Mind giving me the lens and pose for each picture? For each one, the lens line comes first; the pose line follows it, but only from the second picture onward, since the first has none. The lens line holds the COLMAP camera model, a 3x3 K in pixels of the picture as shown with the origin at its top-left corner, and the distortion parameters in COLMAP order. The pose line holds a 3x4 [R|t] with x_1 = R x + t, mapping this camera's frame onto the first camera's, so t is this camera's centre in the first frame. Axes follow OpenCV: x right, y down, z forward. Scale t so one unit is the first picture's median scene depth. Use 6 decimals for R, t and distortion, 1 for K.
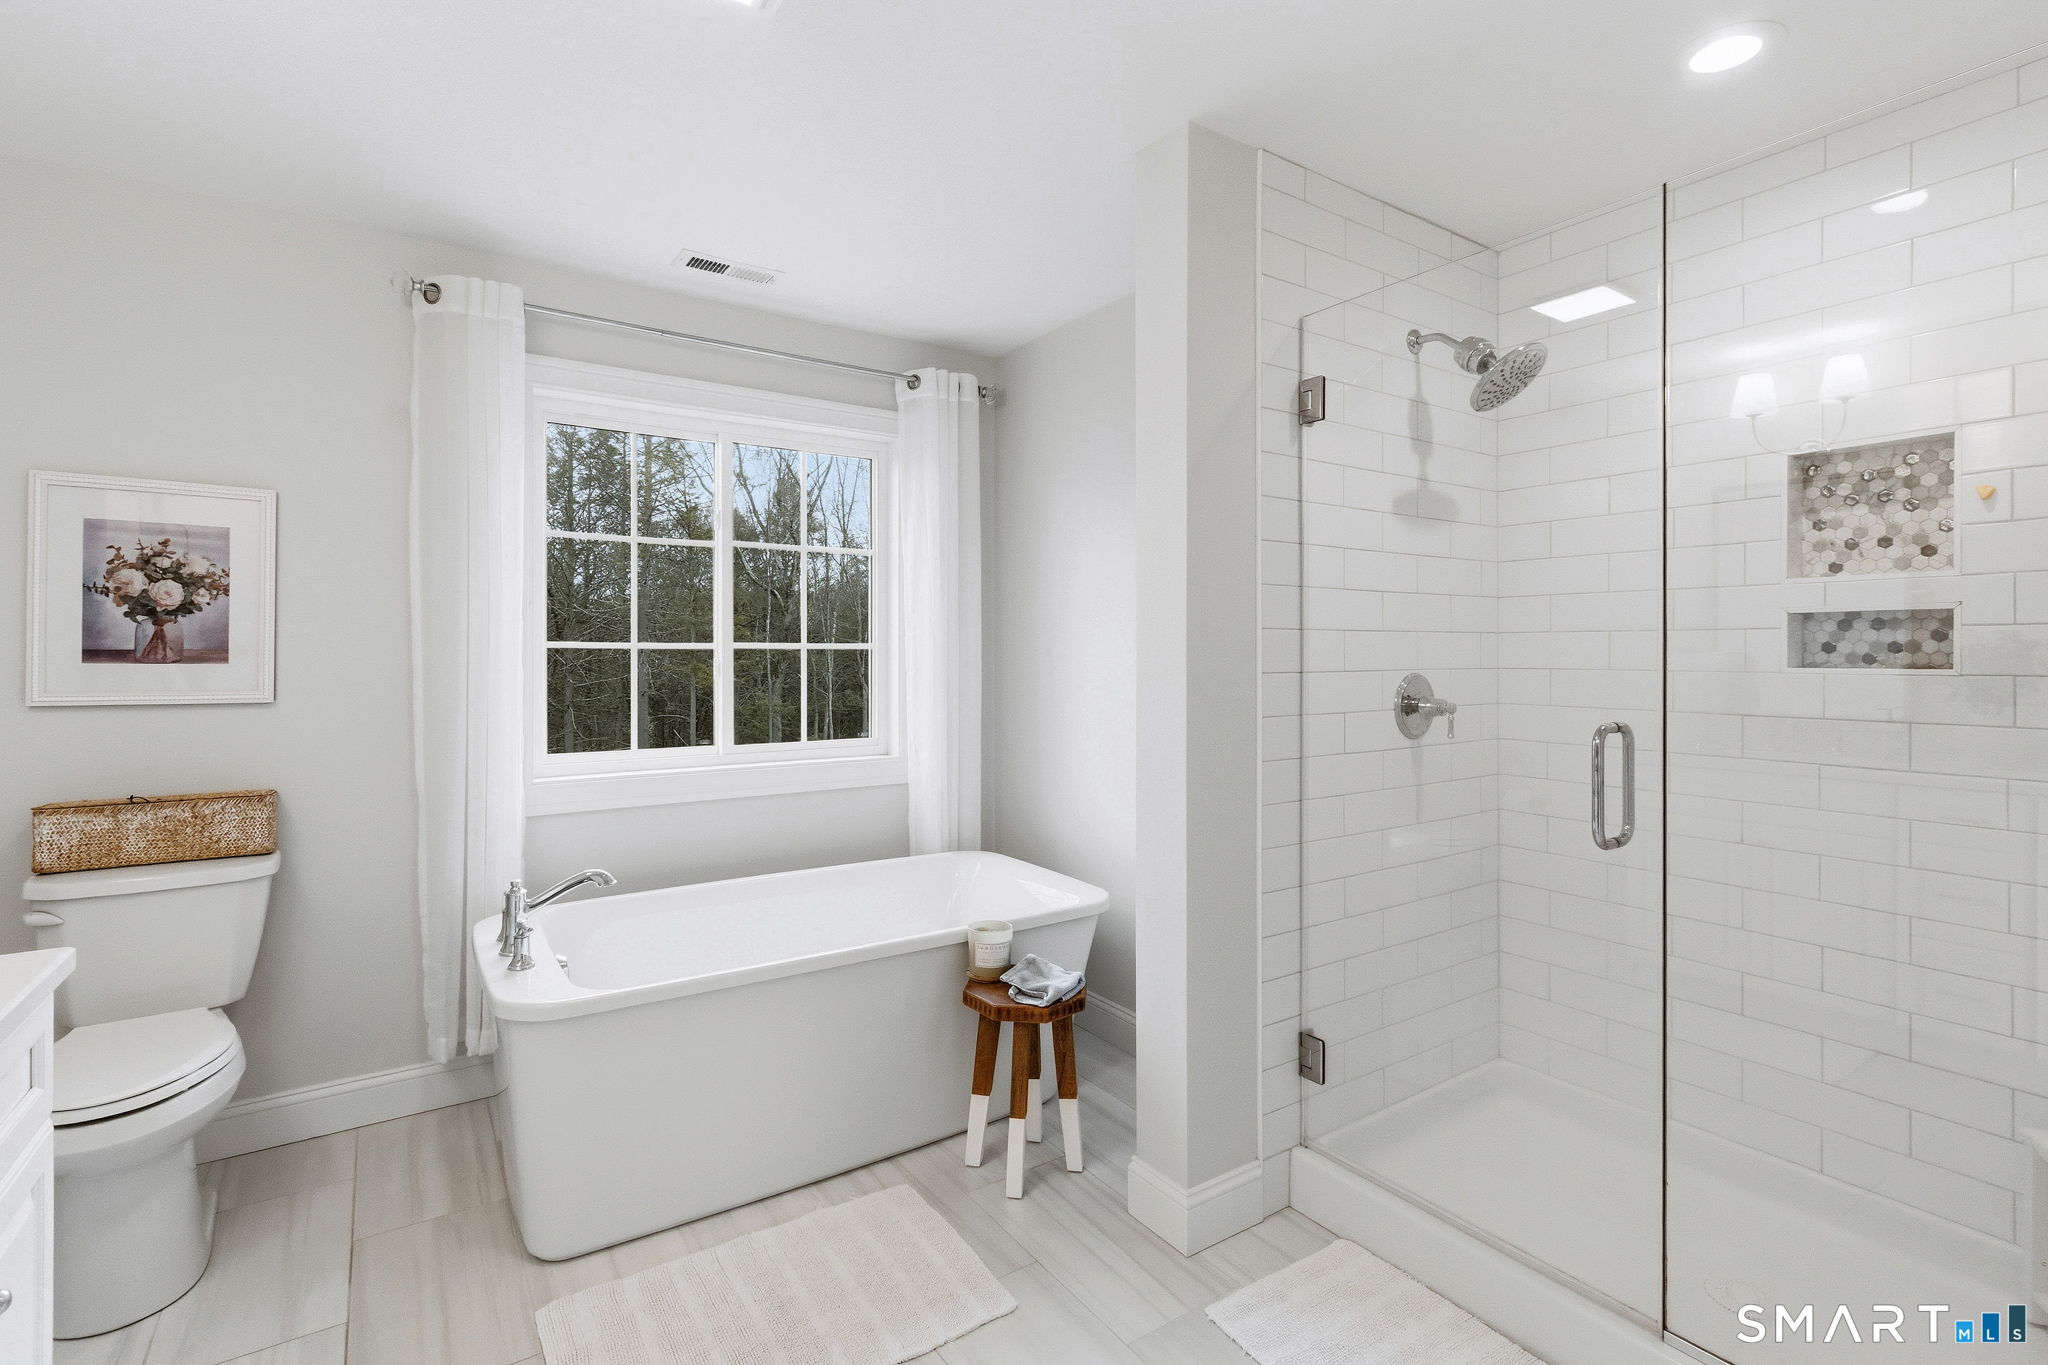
lens RADIAL K [[937.8, 0, 1023.6], [0, 937.8, 662.7], [0, 0, 1]] dist [0.002798, 0.000863]
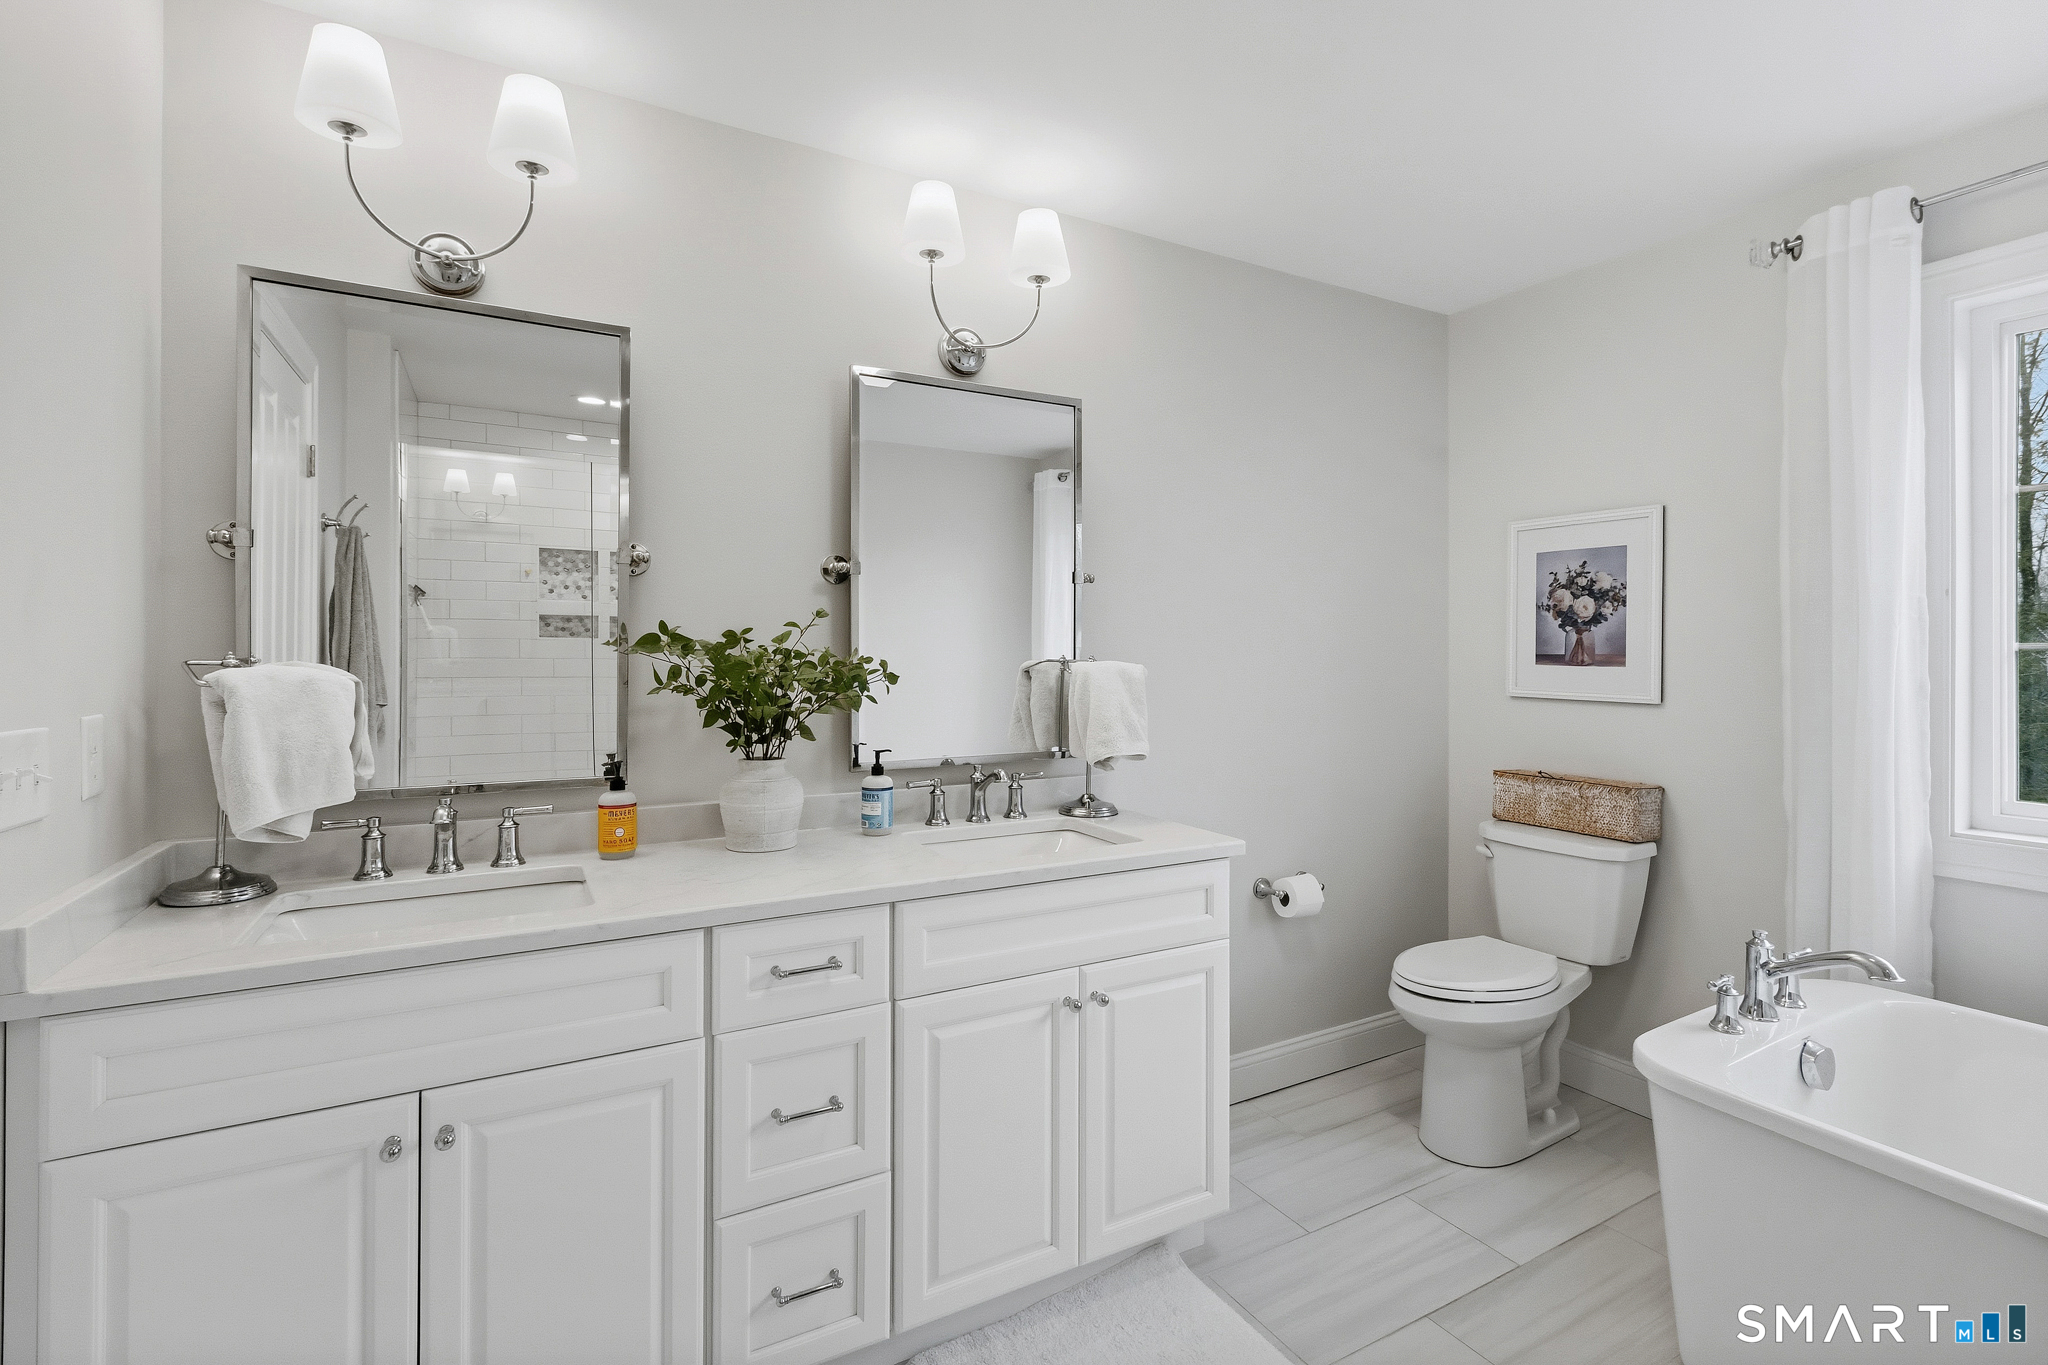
lens RADIAL K [[937.8, 0, 1037.5], [0, 937.8, 651.1], [0, 0, 1]] dist [0.002798, 0.000863]
pose [[-0.085900, -0.002788, -0.996300, 0.337490], [-0.013068, 0.999913, -0.001672, -0.006860], [0.996218, 0.012876, -0.085929, 0.414138]]
